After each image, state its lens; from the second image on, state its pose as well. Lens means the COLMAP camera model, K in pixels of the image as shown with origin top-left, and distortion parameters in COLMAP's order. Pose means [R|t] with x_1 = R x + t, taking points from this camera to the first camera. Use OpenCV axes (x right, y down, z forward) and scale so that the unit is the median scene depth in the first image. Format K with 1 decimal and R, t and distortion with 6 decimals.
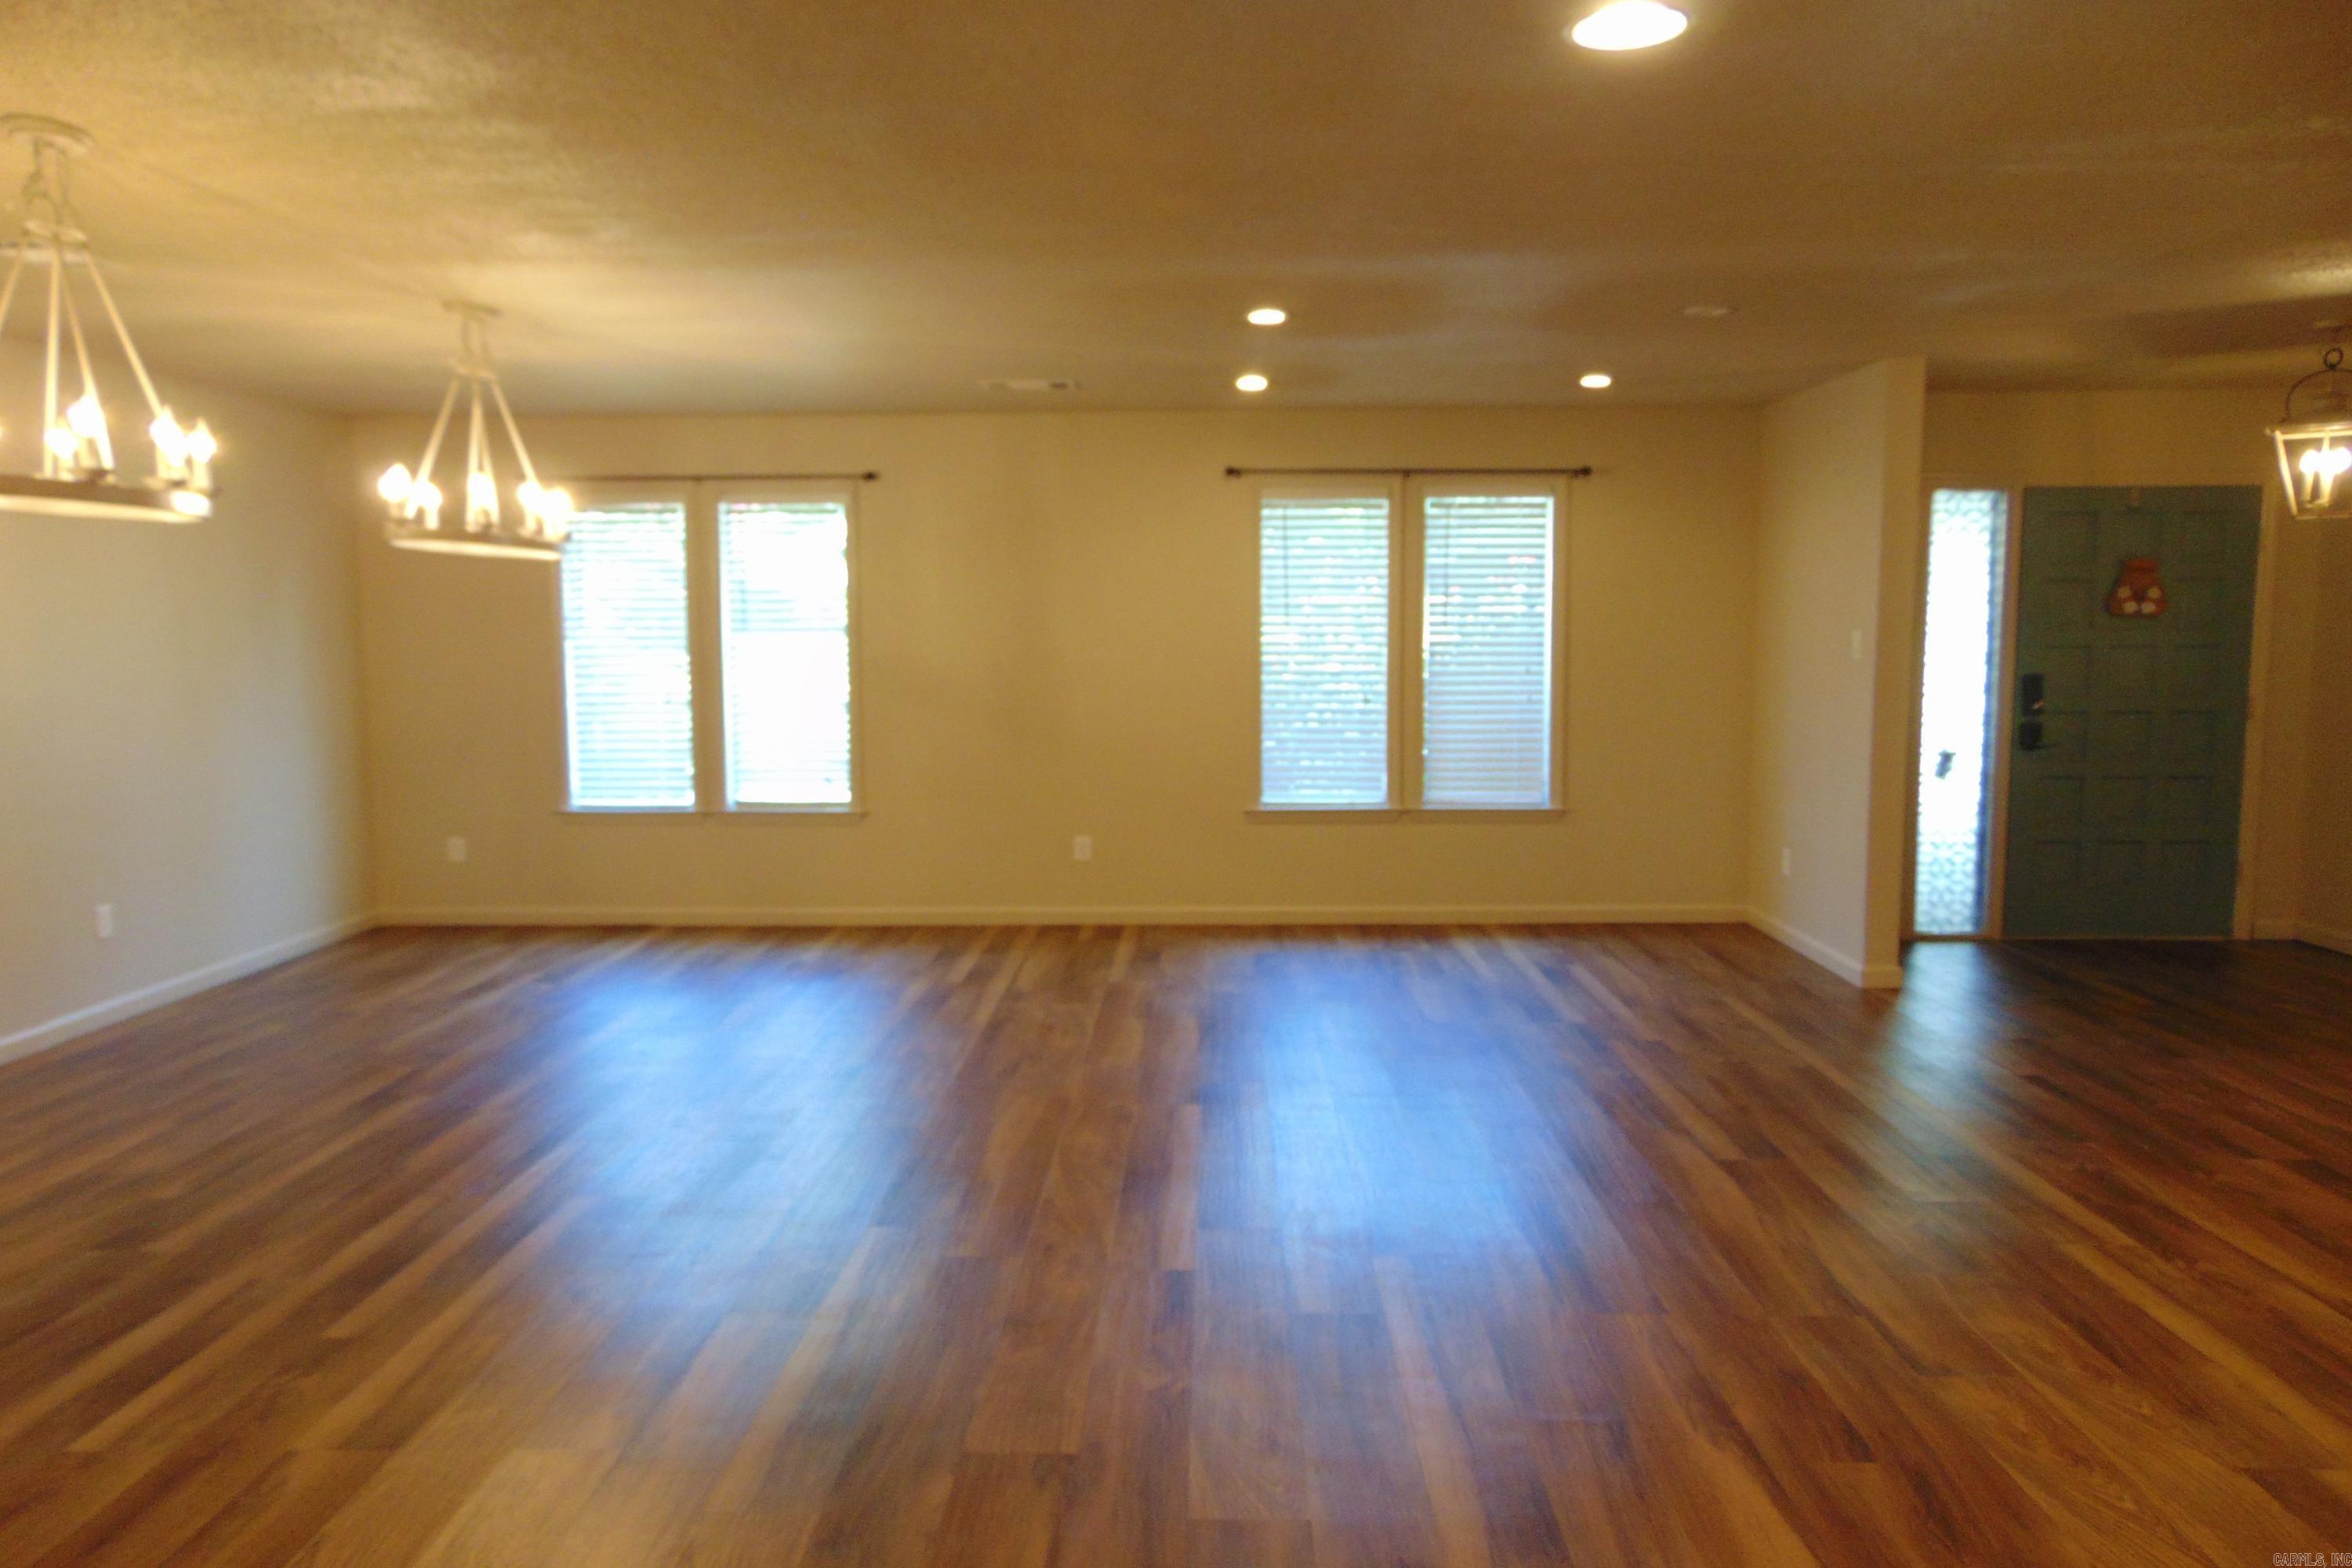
lens RADIAL K [[1767.8, 0, 1179.3], [0, 1767.8, 847.5], [0, 0, 1]] dist [-0.037721, 0.075714]
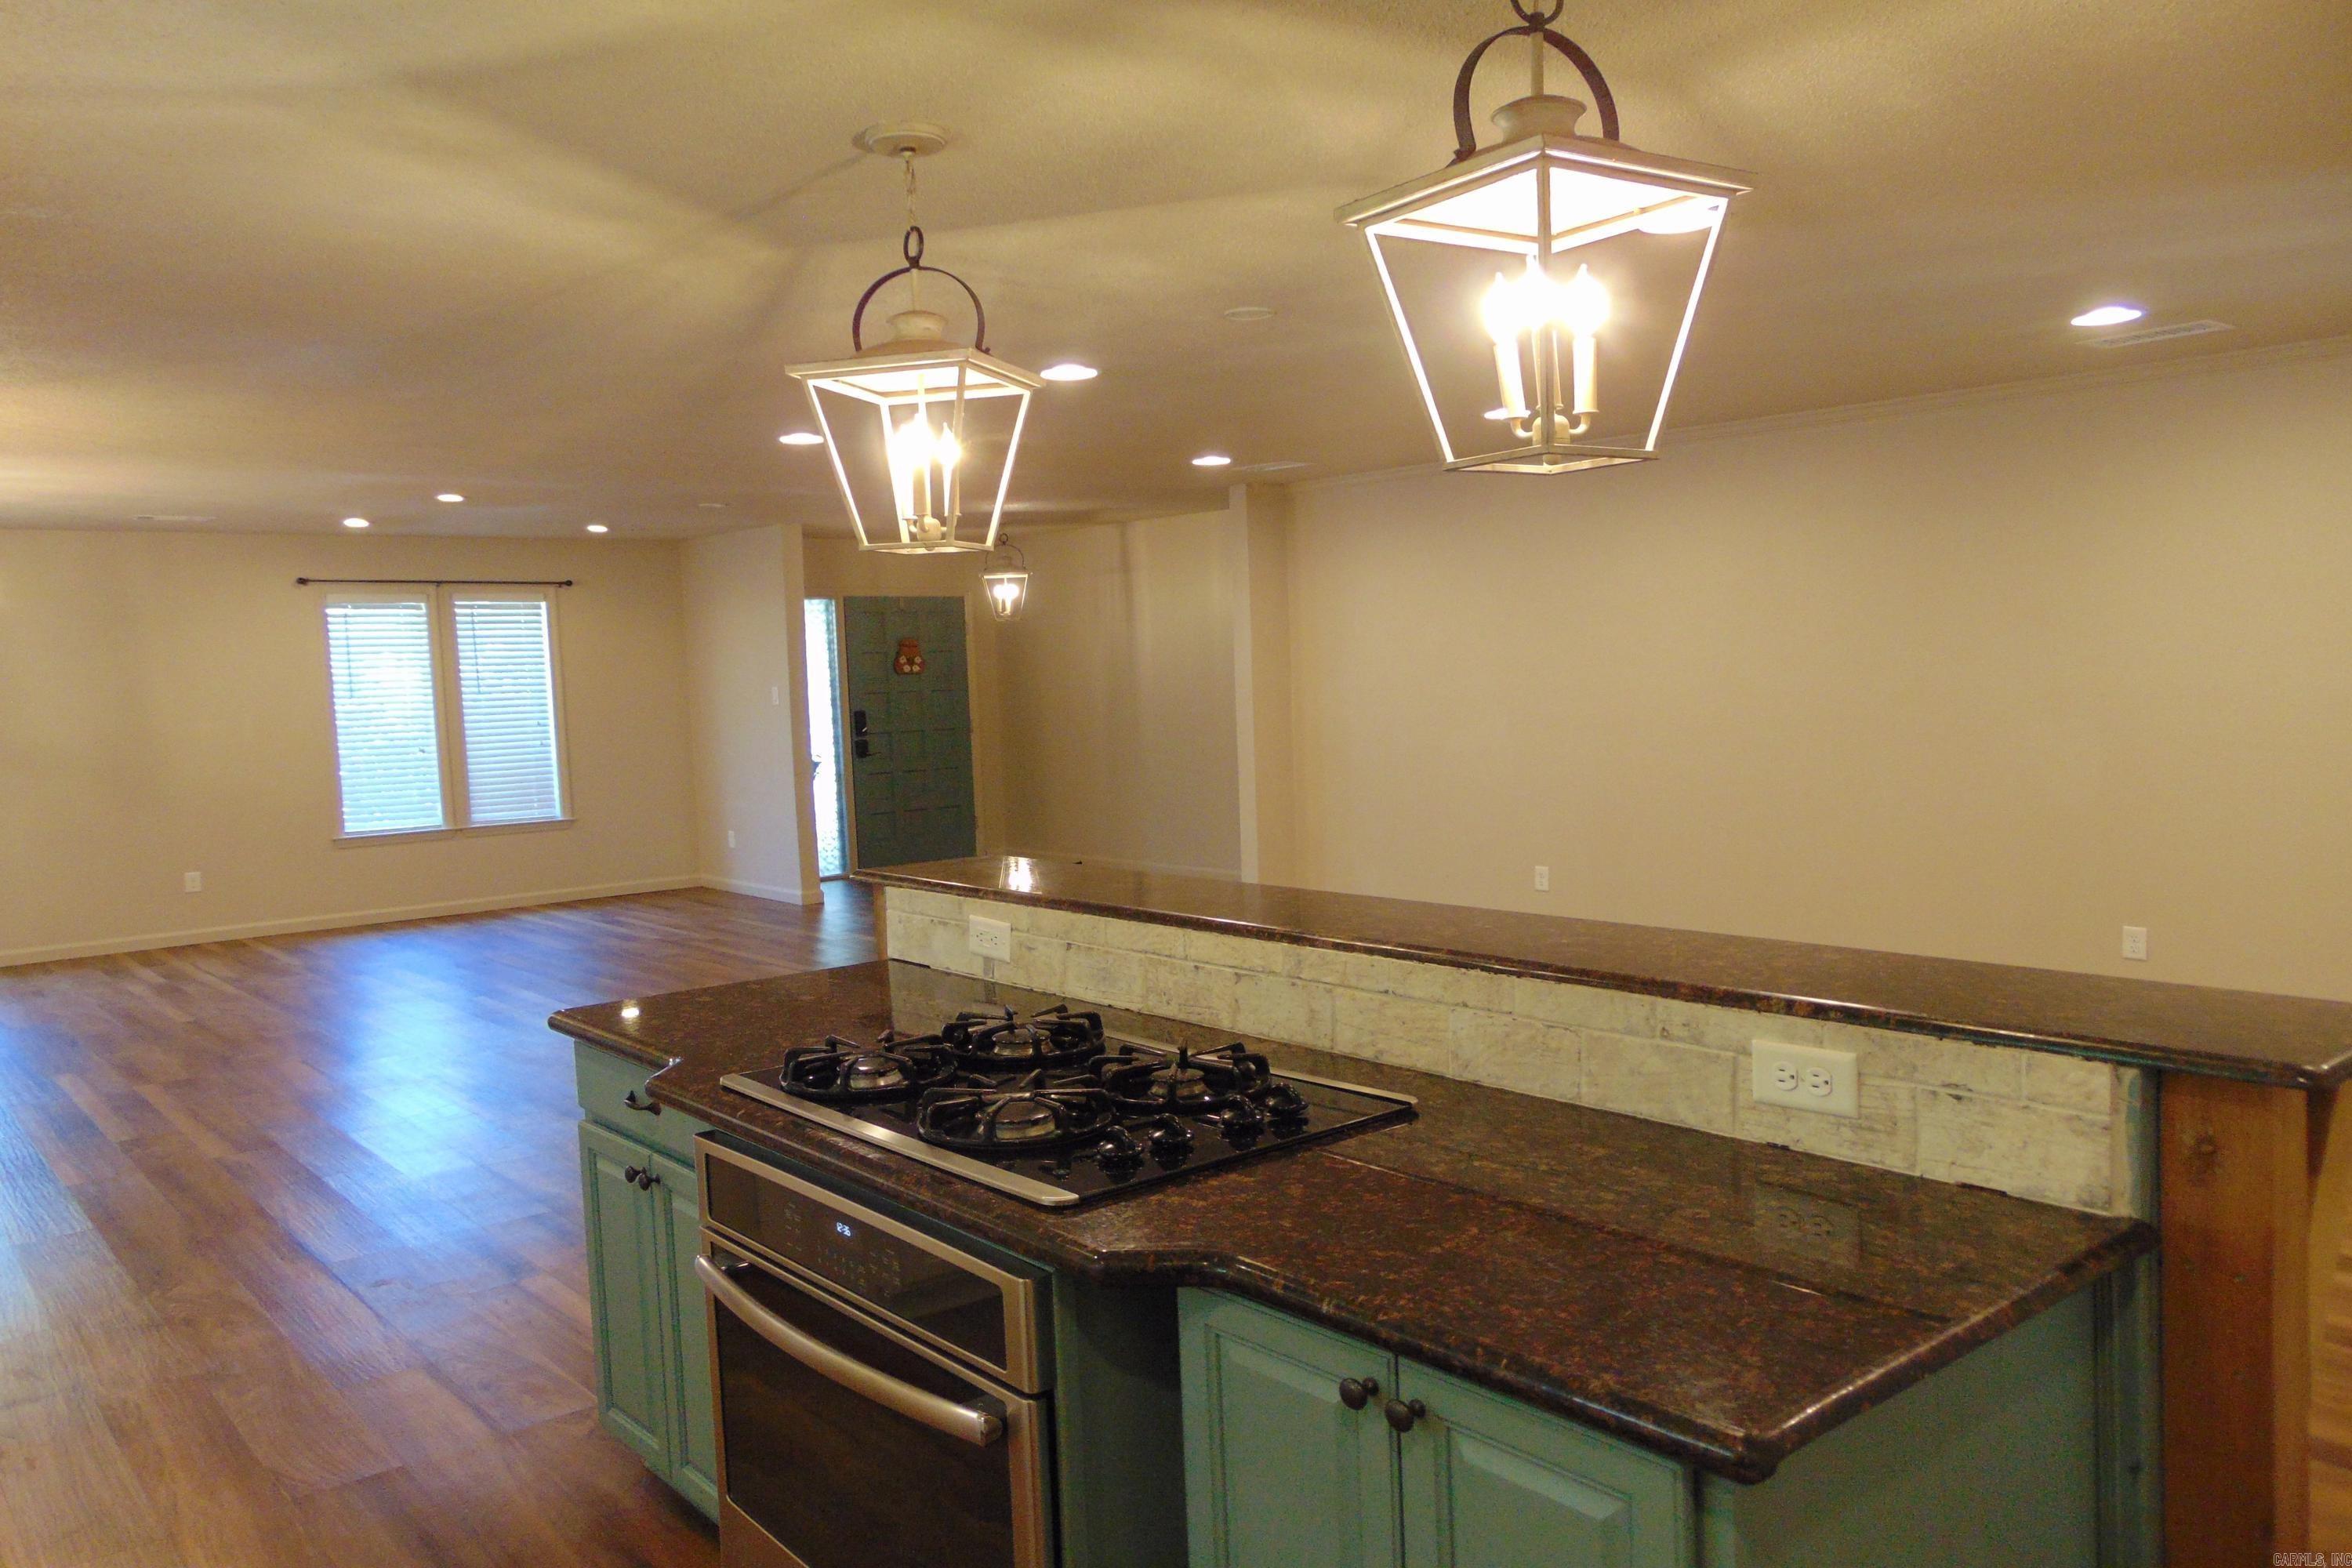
lens RADIAL K [[1743.9, 0, 1174.0], [0, 1743.9, 817.1], [0, 0, 1]] dist [-0.041453, 0.077087]
pose [[0.753913, -0.077040, 0.652442, -0.343143], [0.108437, 0.994072, -0.007923, 0.042060], [-0.647964, 0.076722, 0.757797, -0.387697]]
